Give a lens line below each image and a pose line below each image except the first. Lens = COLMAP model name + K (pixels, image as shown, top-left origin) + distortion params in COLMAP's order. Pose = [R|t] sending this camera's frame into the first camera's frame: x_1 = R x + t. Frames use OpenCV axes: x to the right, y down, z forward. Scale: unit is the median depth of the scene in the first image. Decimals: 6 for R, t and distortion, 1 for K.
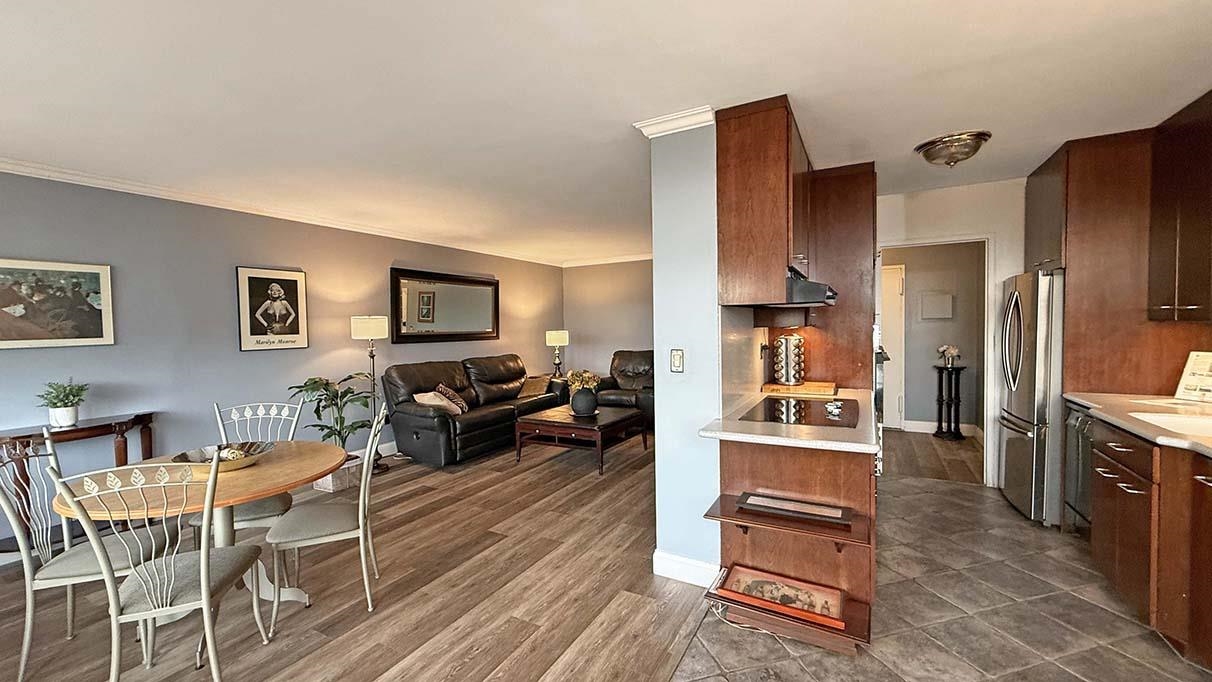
lens RADIAL K [[497.1, 0, 606.0], [0, 497.1, 341.0], [0, 0, 1]] dist [-0.000154, 0.000027]
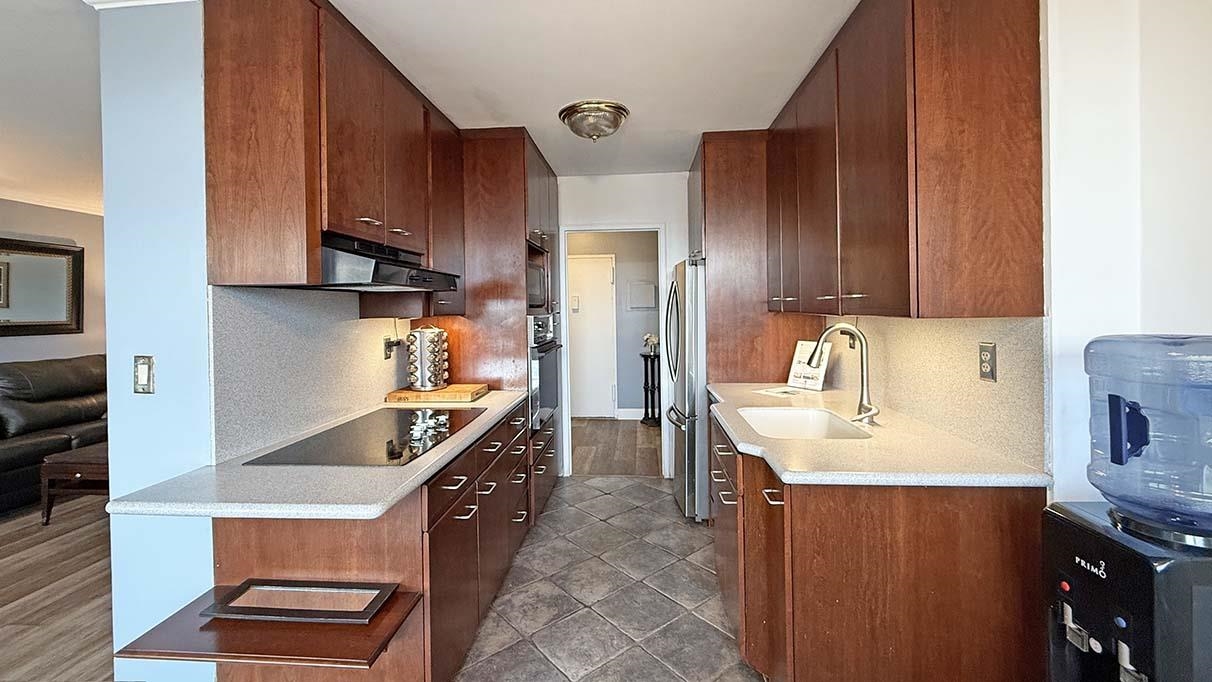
lens RADIAL K [[497.3, 0, 601.6], [0, 497.3, 308.2], [0, 0, 1]] dist [-0.002601, -0.000411]
pose [[0.917571, 0.006852, 0.397512, 0.312623], [0.008501, 0.999285, -0.036846, -0.011110], [-0.397480, 0.037188, 0.916857, 0.160713]]
